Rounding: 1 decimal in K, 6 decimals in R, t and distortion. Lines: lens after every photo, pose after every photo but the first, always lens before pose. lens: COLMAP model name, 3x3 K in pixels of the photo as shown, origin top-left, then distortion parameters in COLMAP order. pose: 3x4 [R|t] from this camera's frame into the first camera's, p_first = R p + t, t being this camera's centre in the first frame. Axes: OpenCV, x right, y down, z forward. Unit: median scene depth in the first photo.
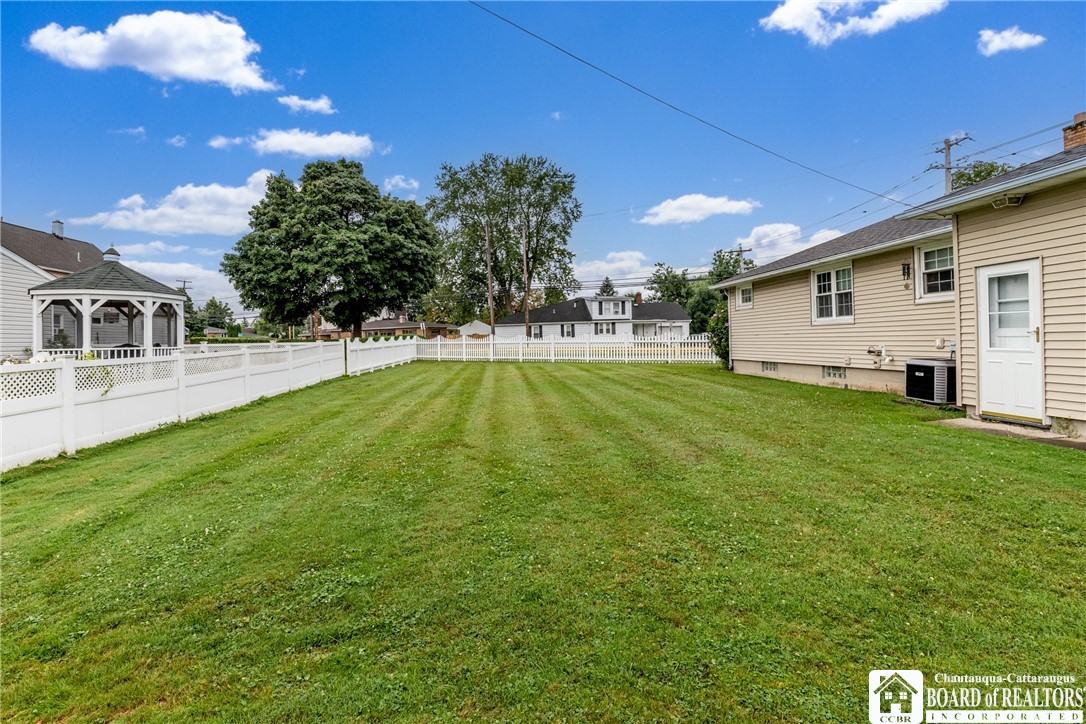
lens RADIAL K [[511.5, 0, 507.9], [0, 511.5, 342.1], [0, 0, 1]] dist [0.001803, -0.000209]
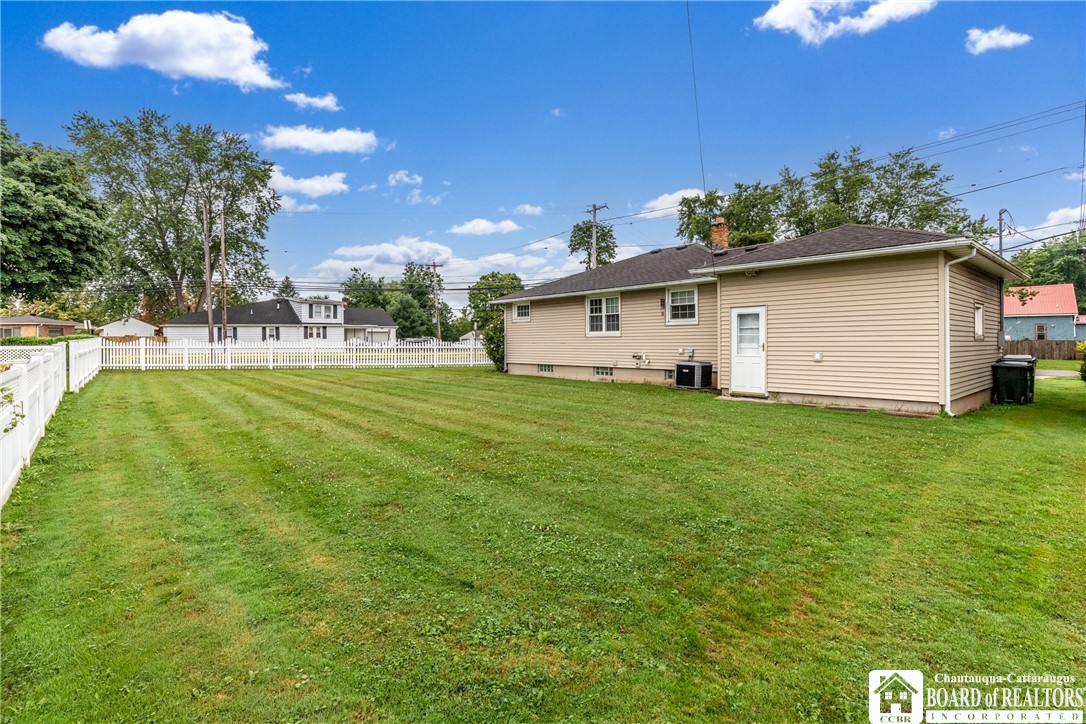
lens RADIAL K [[511.5, 0, 524.3], [0, 511.5, 342.7], [0, 0, 1]] dist [0.001803, -0.000209]
pose [[0.781912, 0.011024, 0.623291, -0.382397], [-0.006289, 0.999932, -0.009797, -0.003712], [-0.623357, 0.003740, 0.781929, 0.049572]]
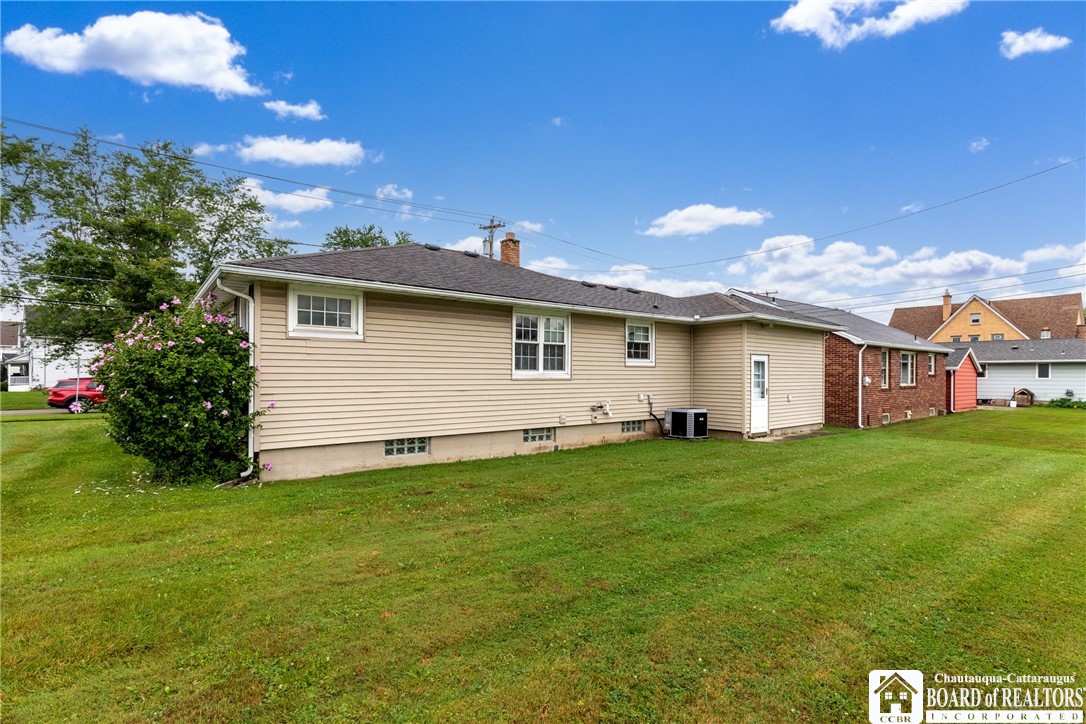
lens RADIAL K [[511.5, 0, 555.1], [0, 511.5, 377.6], [0, 0, 1]] dist [0.001803, -0.000209]
pose [[-0.601126, 0.013558, 0.799039, -0.061143], [0.008912, 0.999908, -0.010262, -0.027597], [-0.799104, 0.000953, -0.601191, 1.450627]]
